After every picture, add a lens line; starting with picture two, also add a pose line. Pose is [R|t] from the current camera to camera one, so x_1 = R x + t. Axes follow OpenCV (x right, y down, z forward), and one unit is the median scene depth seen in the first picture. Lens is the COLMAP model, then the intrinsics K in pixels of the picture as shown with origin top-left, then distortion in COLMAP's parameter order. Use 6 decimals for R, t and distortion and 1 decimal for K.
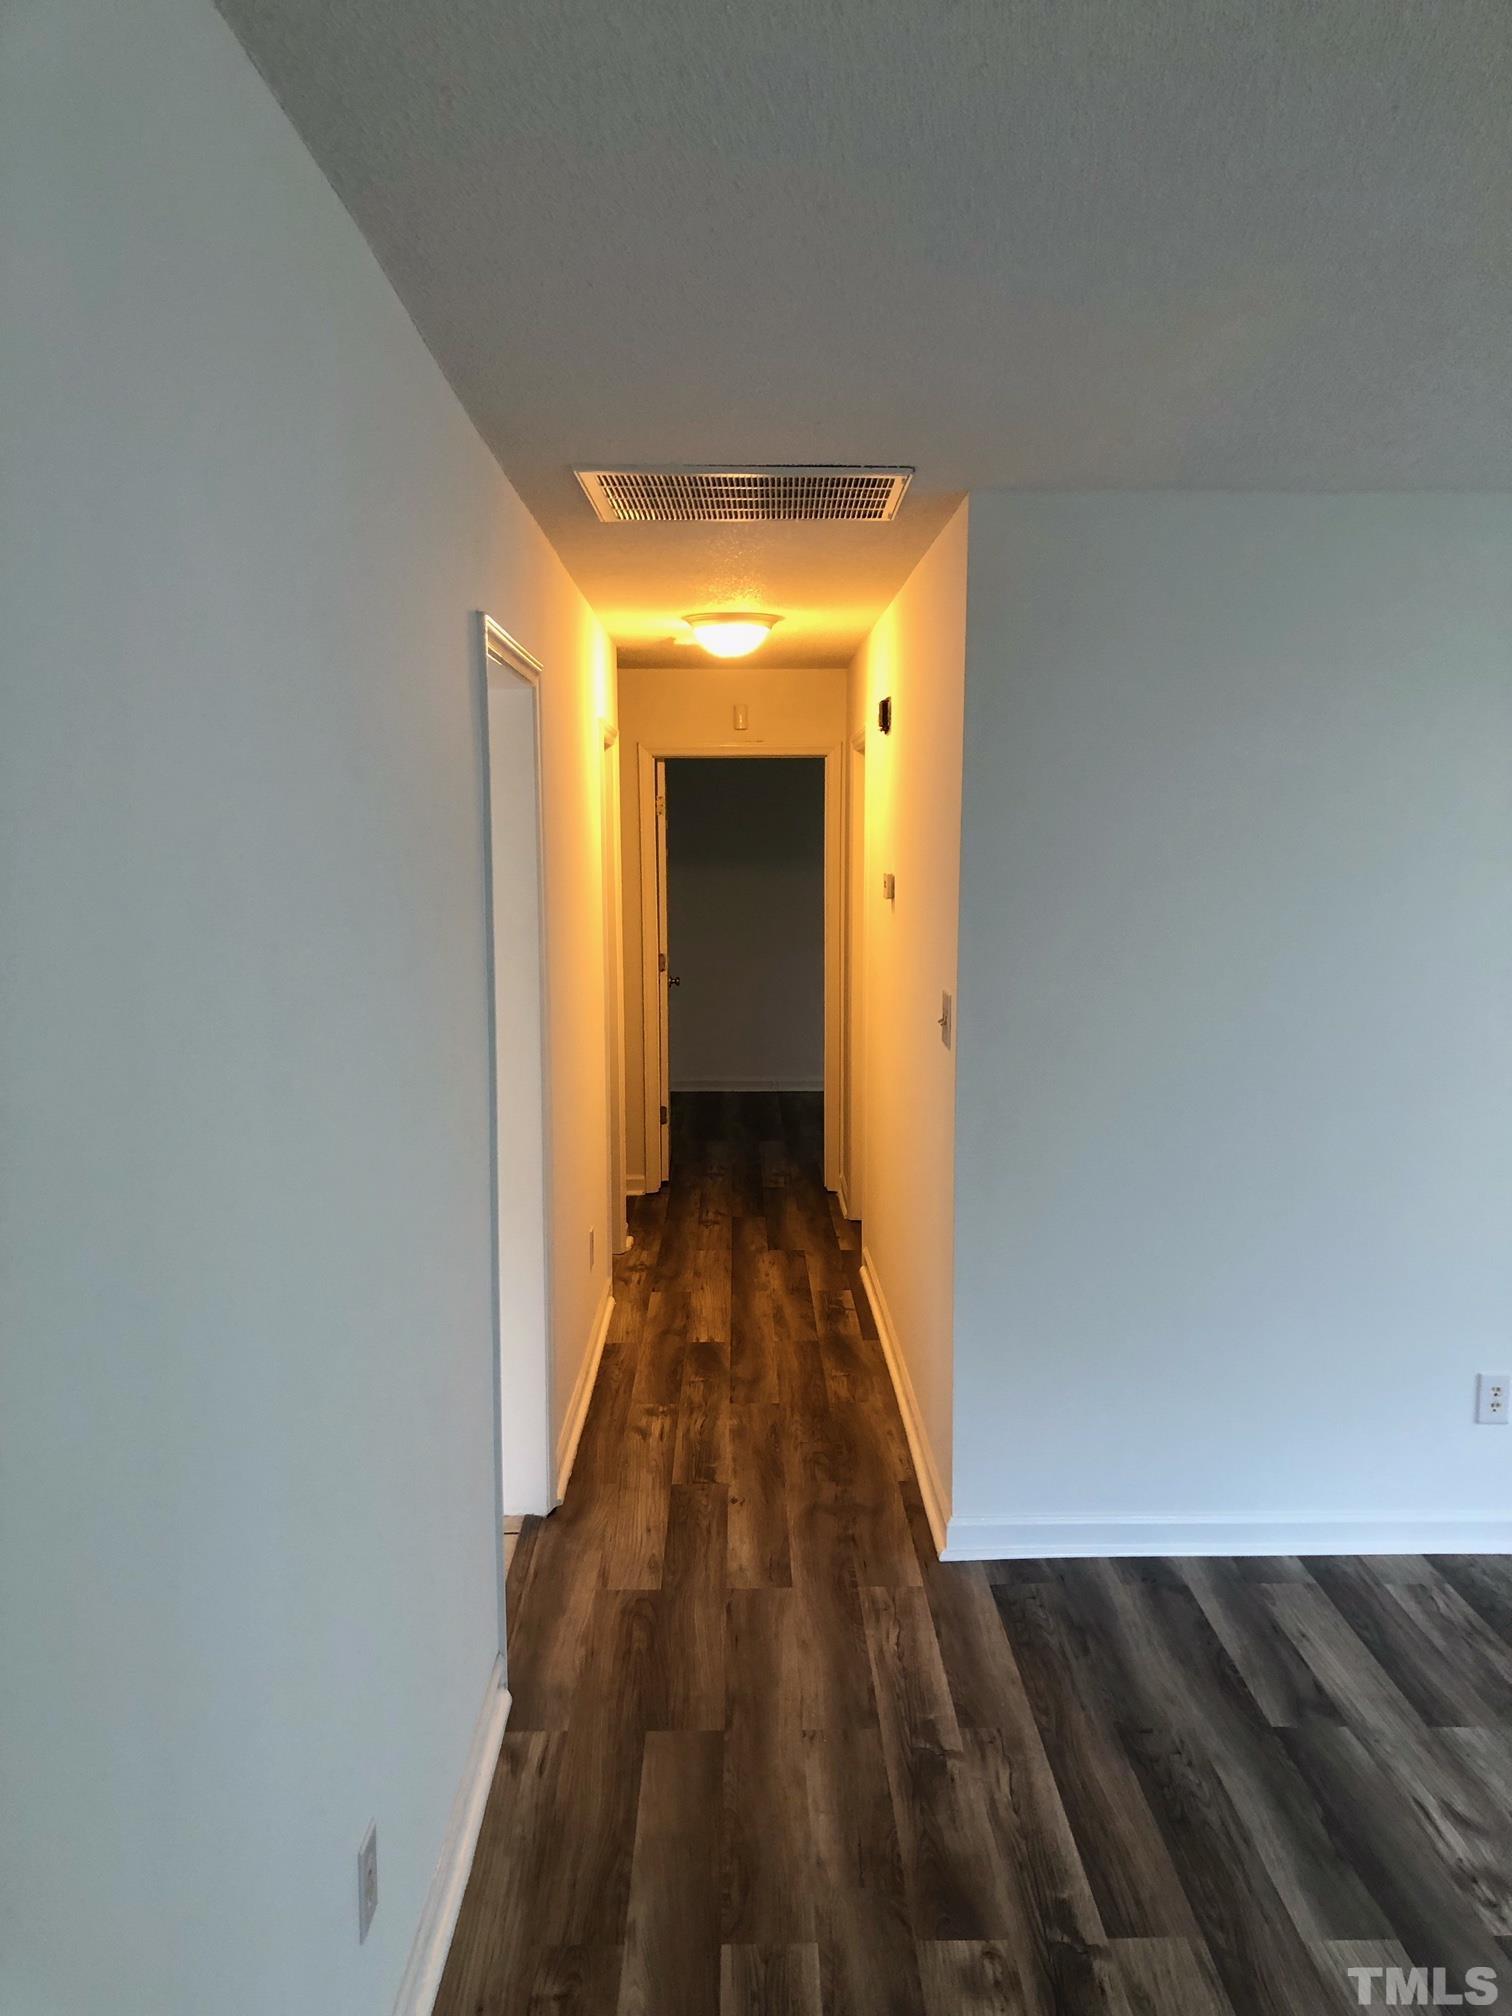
lens RADIAL K [[1689.3, 0, 756.8], [0, 1689.3, 1008.5], [0, 0, 1]] dist [0.028321, -0.028965]
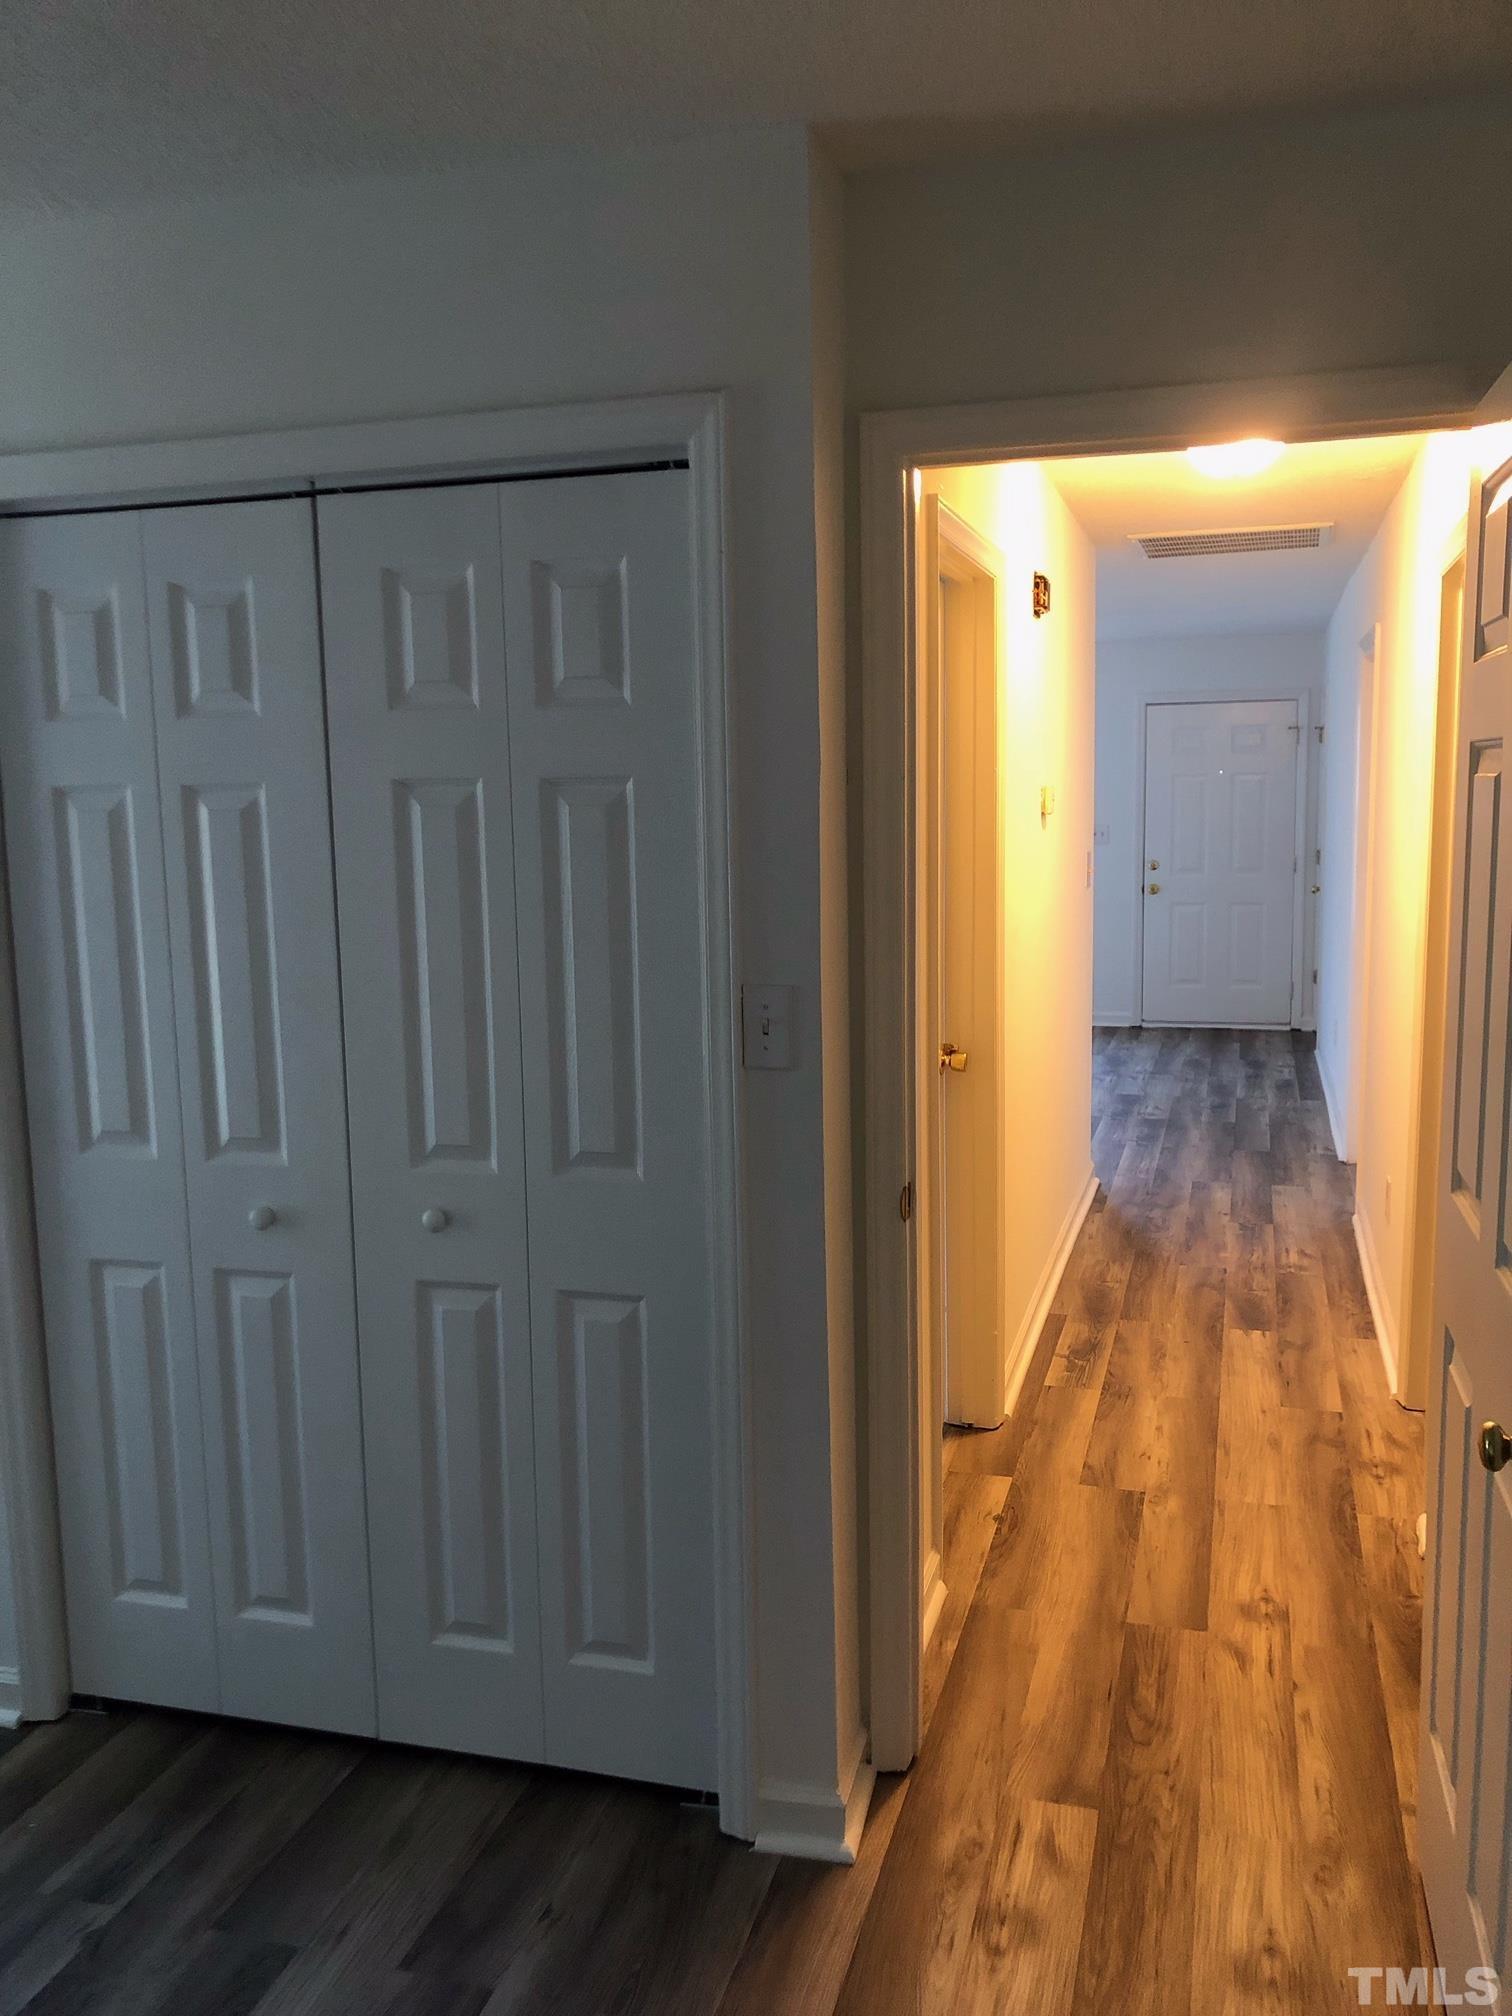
lens RADIAL K [[1689.3, 0, 756.1], [0, 1689.3, 995.0], [0, 0, 1]] dist [0.028321, -0.028965]
pose [[-0.956702, -0.026742, 0.289838, -0.037243], [0.041074, 0.973403, 0.225390, -0.193069], [-0.288157, 0.227536, -0.930158, 2.040824]]
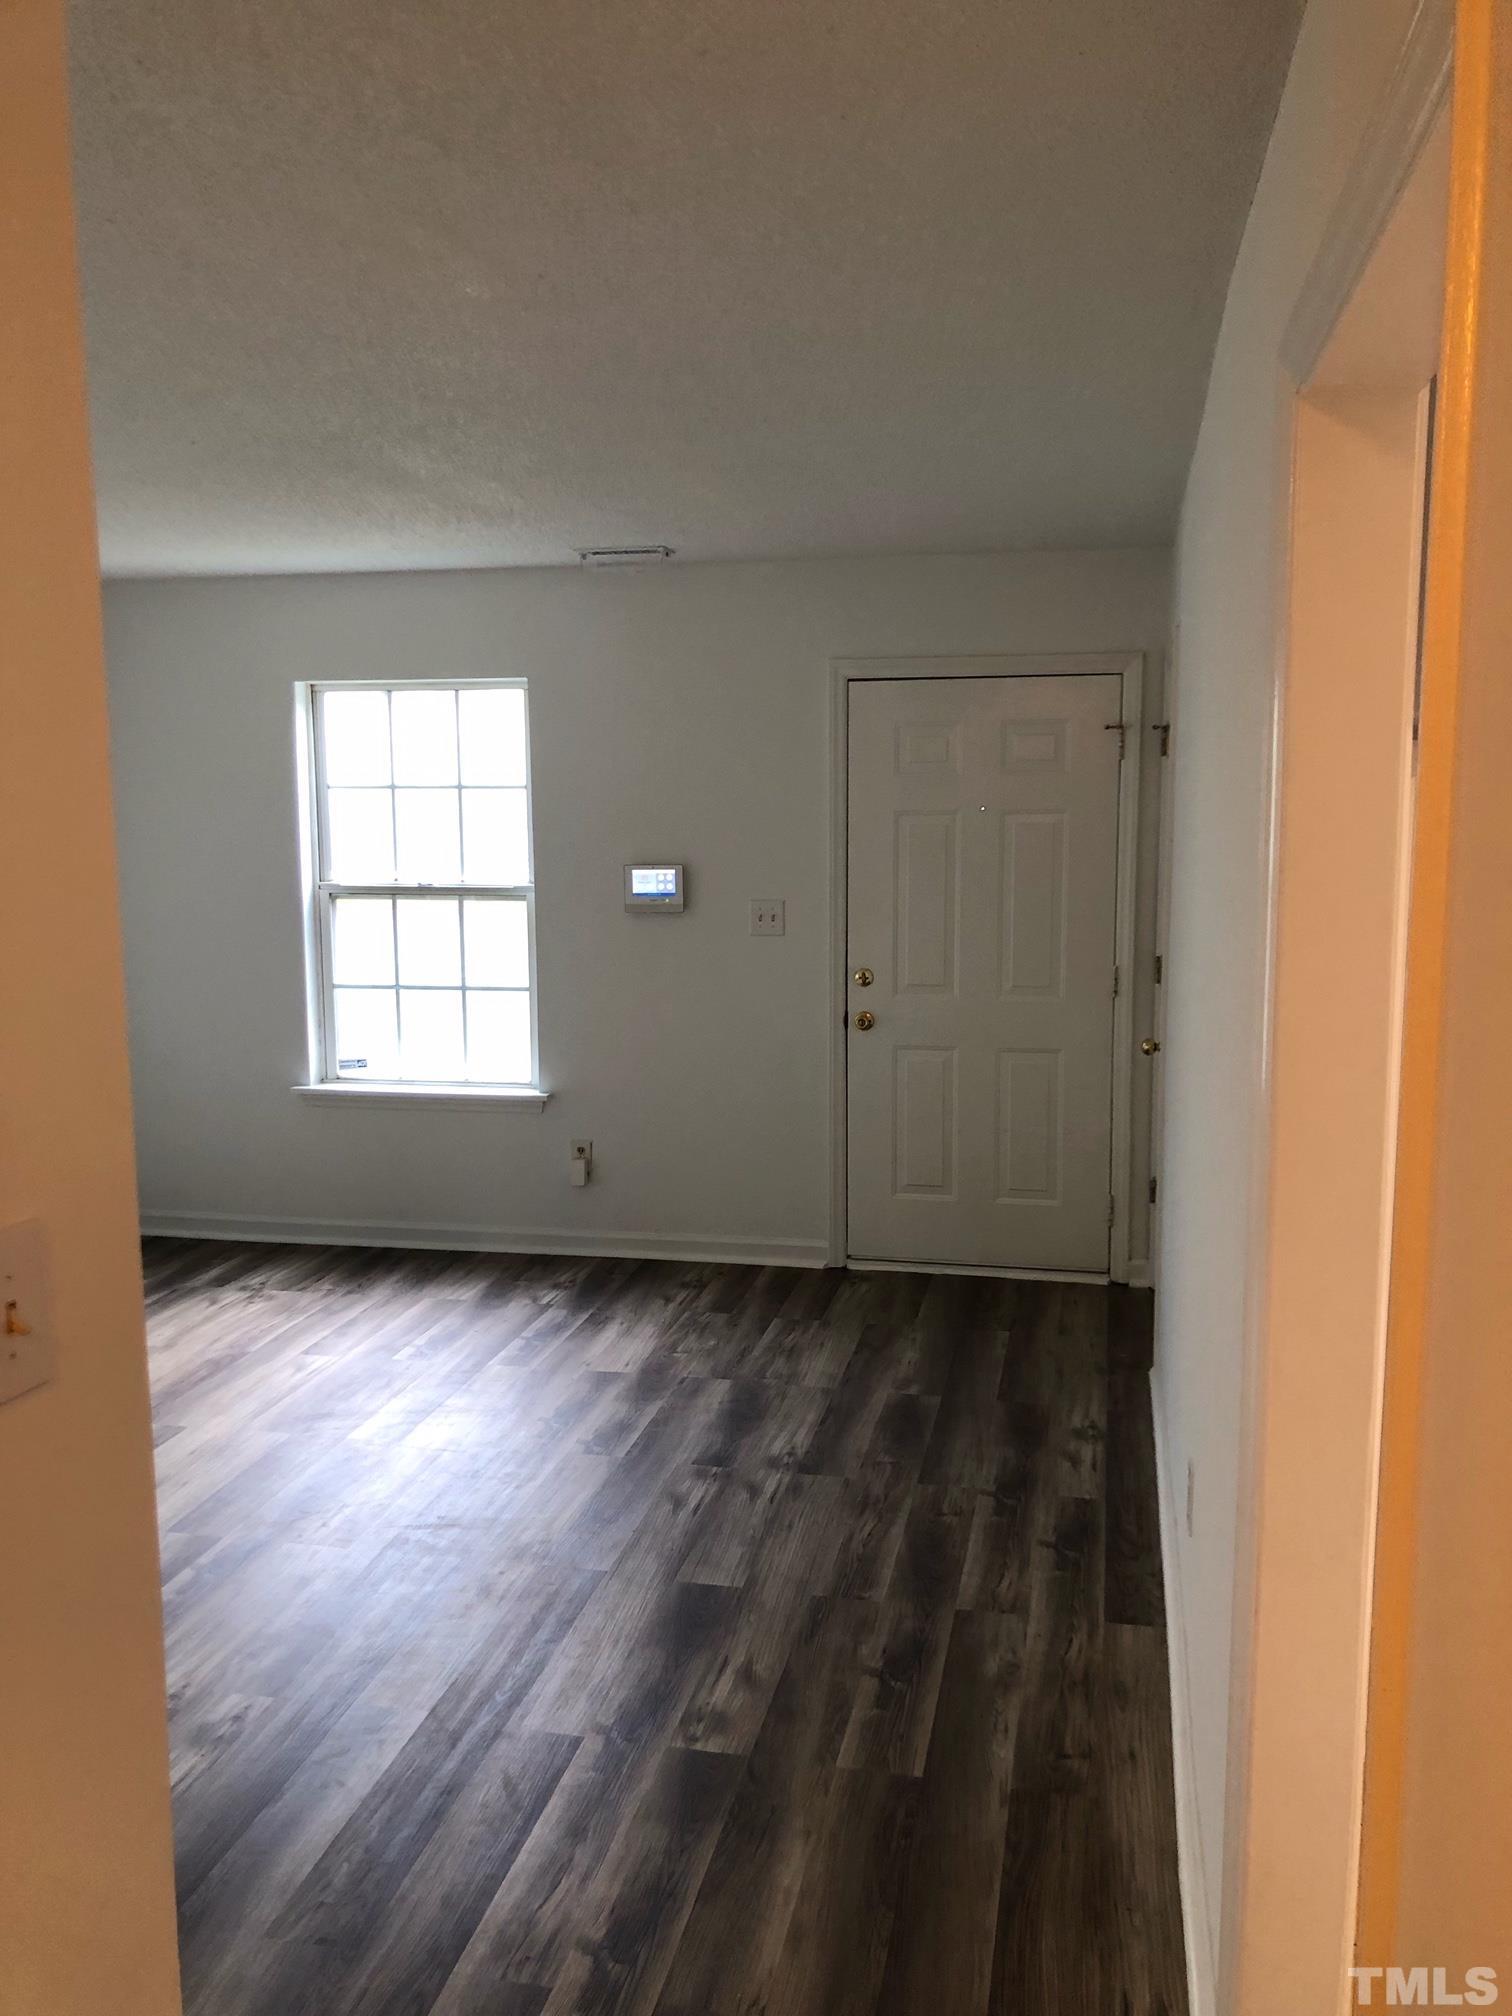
lens RADIAL K [[1689.3, 0, 756.6], [0, 1689.3, 1021.6], [0, 0, 1]] dist [0.028321, -0.028965]
pose [[-0.976453, -0.028019, 0.213901, -0.070616], [0.023453, 0.971865, 0.234370, -0.094828], [-0.214449, 0.233868, -0.948323, 1.000089]]
